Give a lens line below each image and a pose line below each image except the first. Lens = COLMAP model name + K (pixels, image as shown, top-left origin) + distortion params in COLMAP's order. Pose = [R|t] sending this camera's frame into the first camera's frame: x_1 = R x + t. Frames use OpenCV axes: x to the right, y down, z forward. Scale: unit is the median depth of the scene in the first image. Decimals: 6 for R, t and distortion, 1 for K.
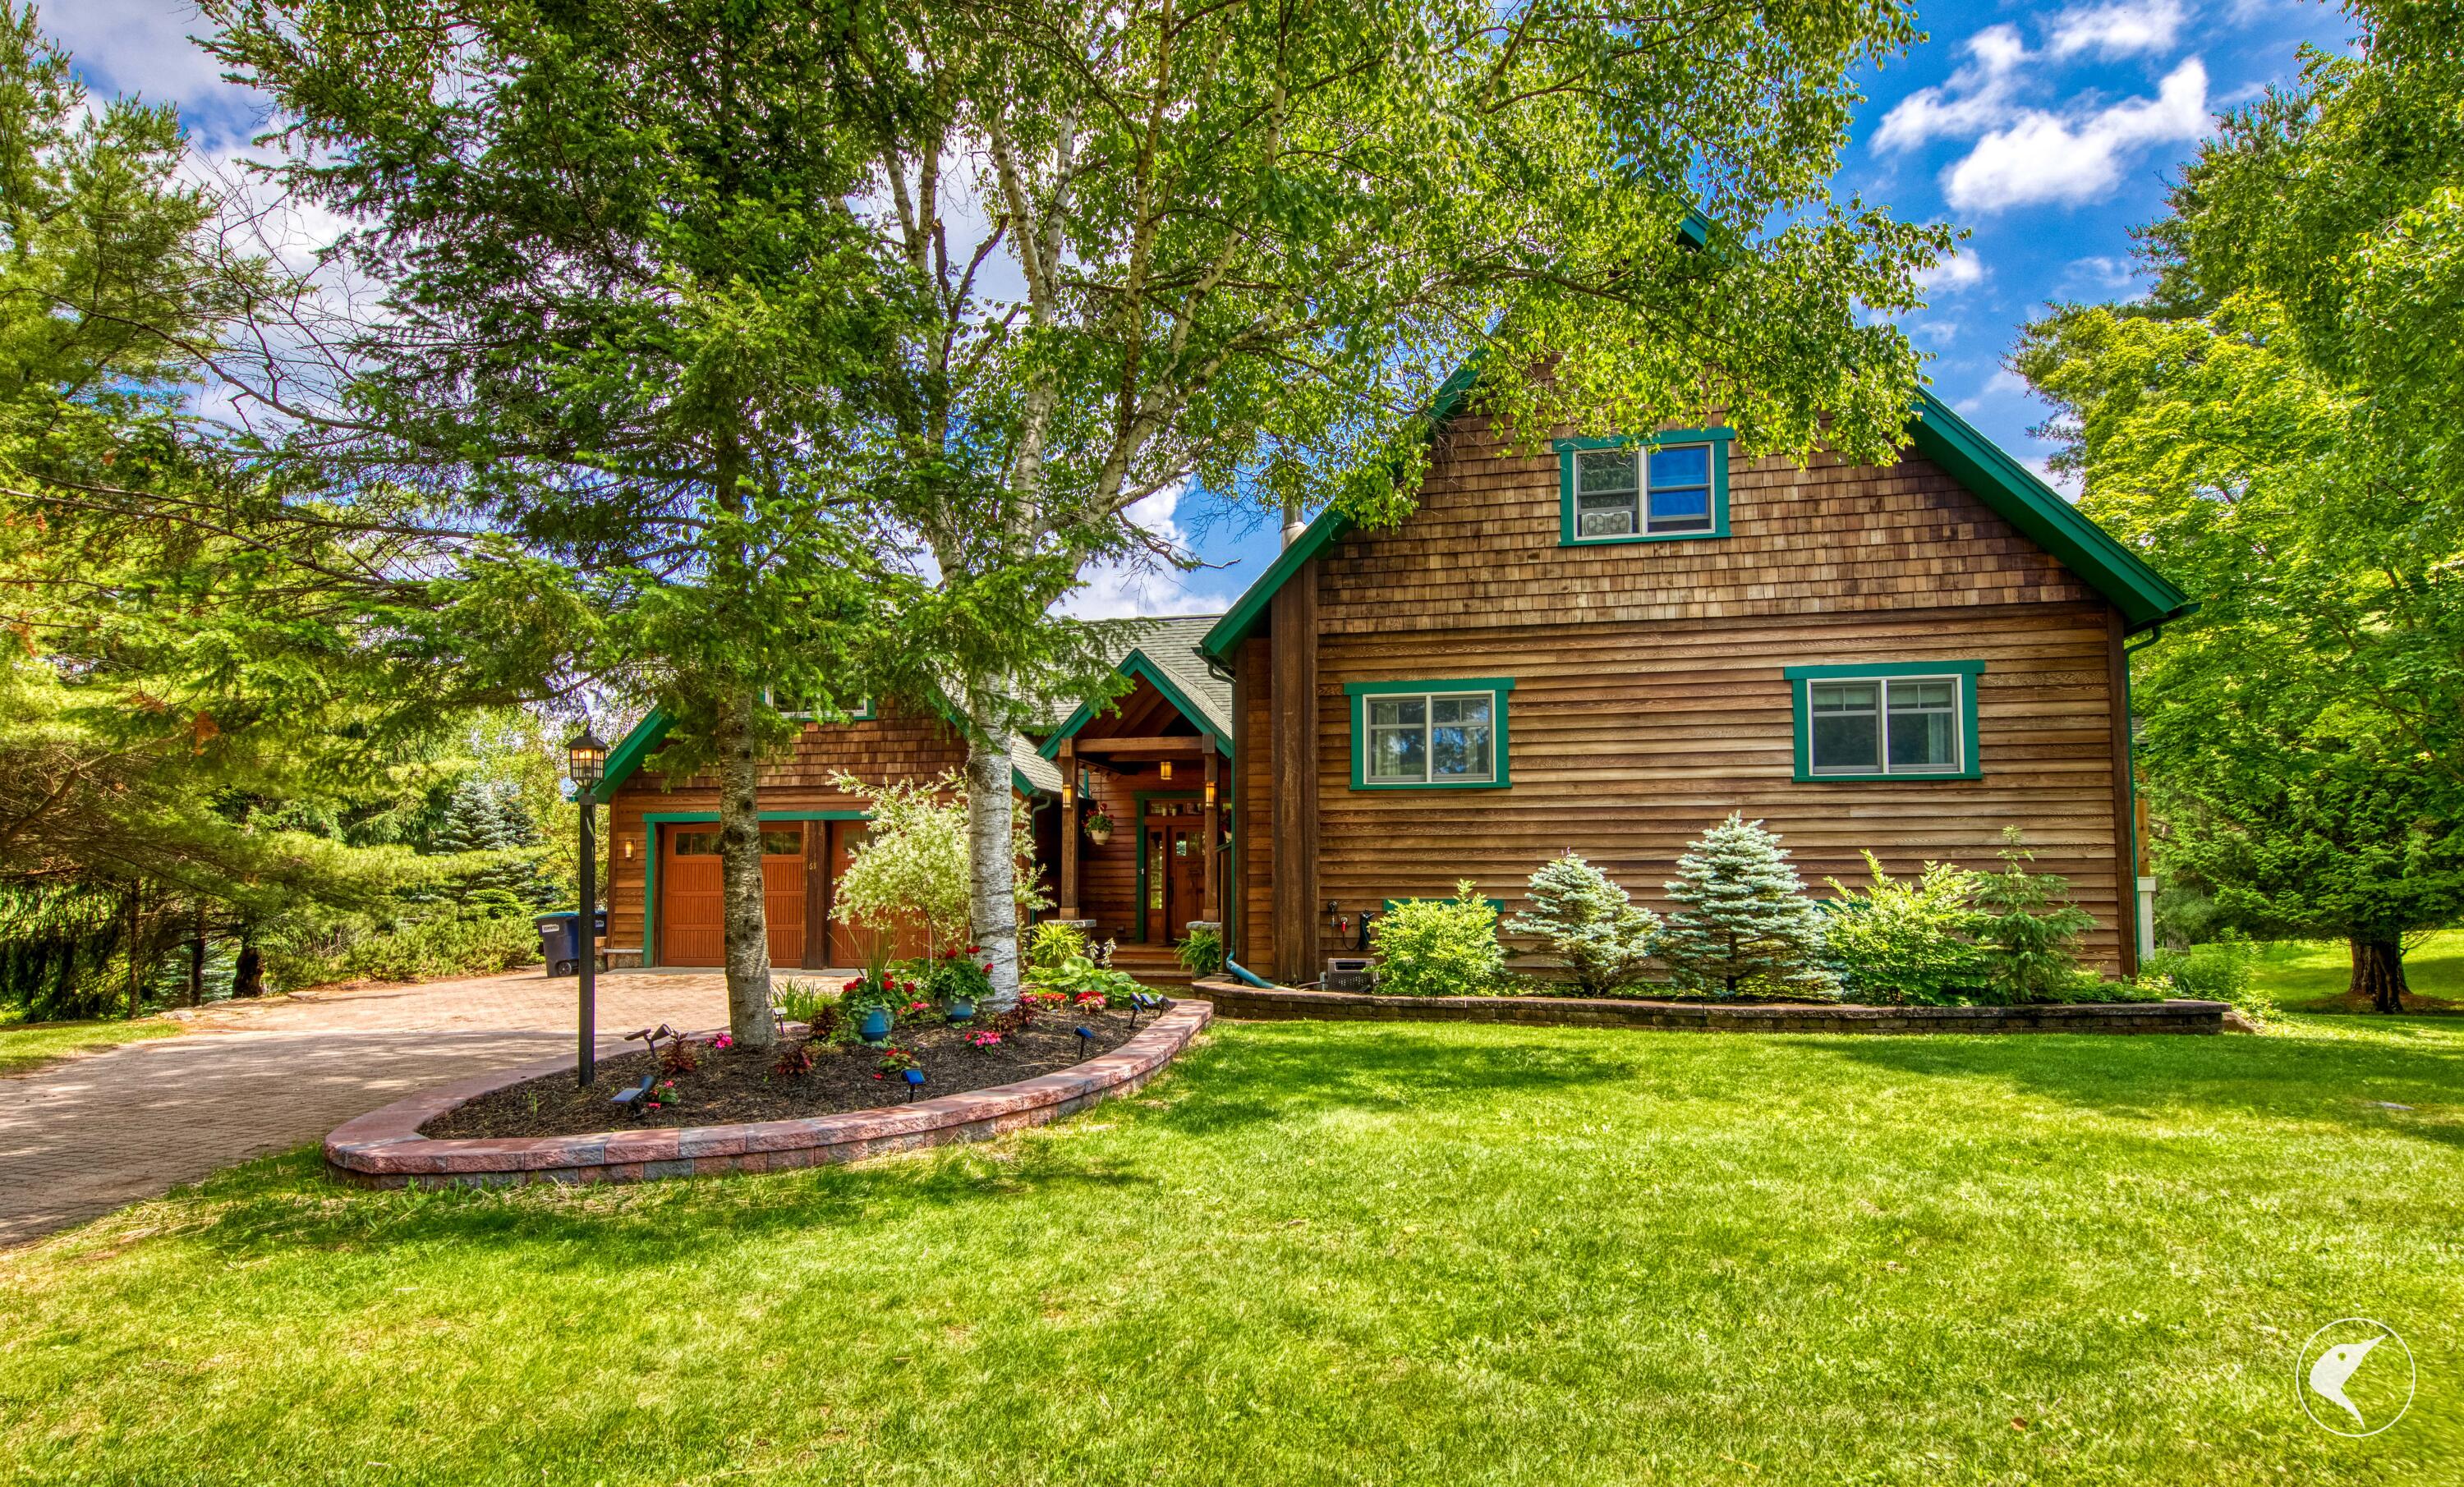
lens RADIAL K [[1453.8, 0, 1232.0], [0, 1453.8, 743.5], [0, 0, 1]] dist [0.002715, 0.000241]
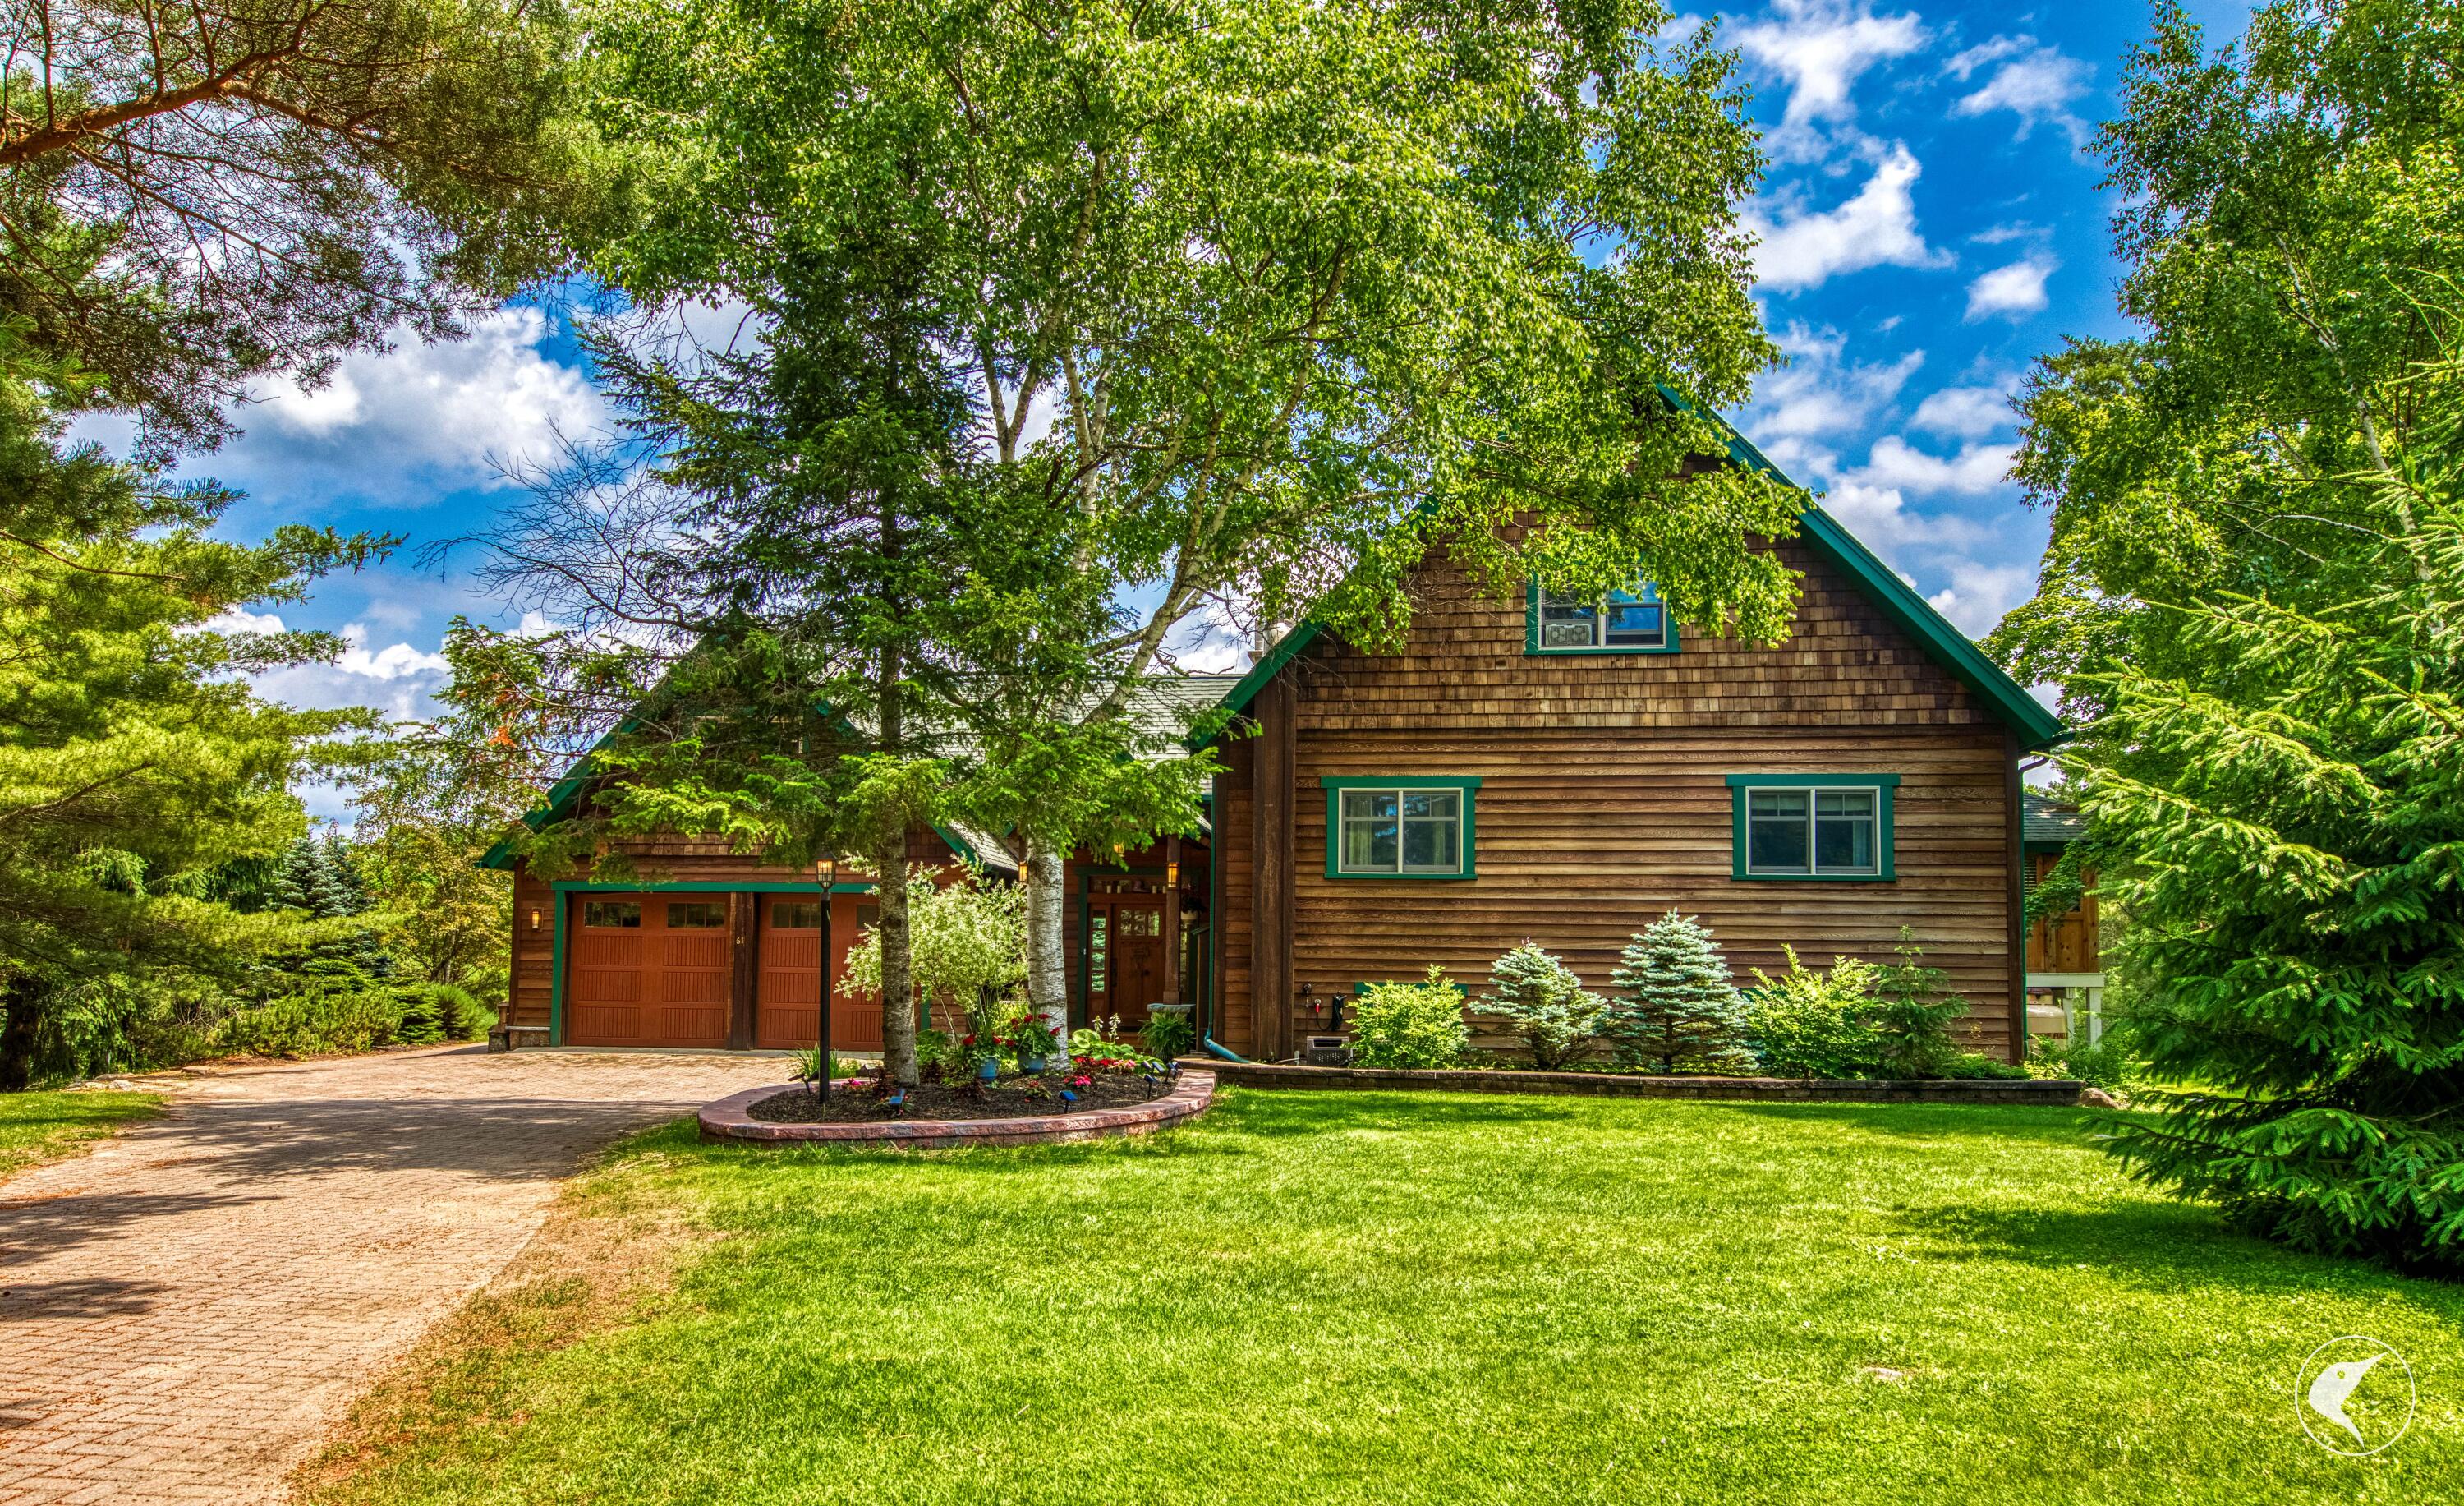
lens RADIAL K [[1719.2, 0, 1232.0], [0, 1719.2, 753.0], [0, 0, 1]] dist [-0.003489, 0.000044]
pose [[0.998429, 0.021686, 0.051666, -0.060880], [-0.020224, 0.999385, -0.028656, -0.025186], [-0.052255, 0.027566, 0.998253, -0.282620]]
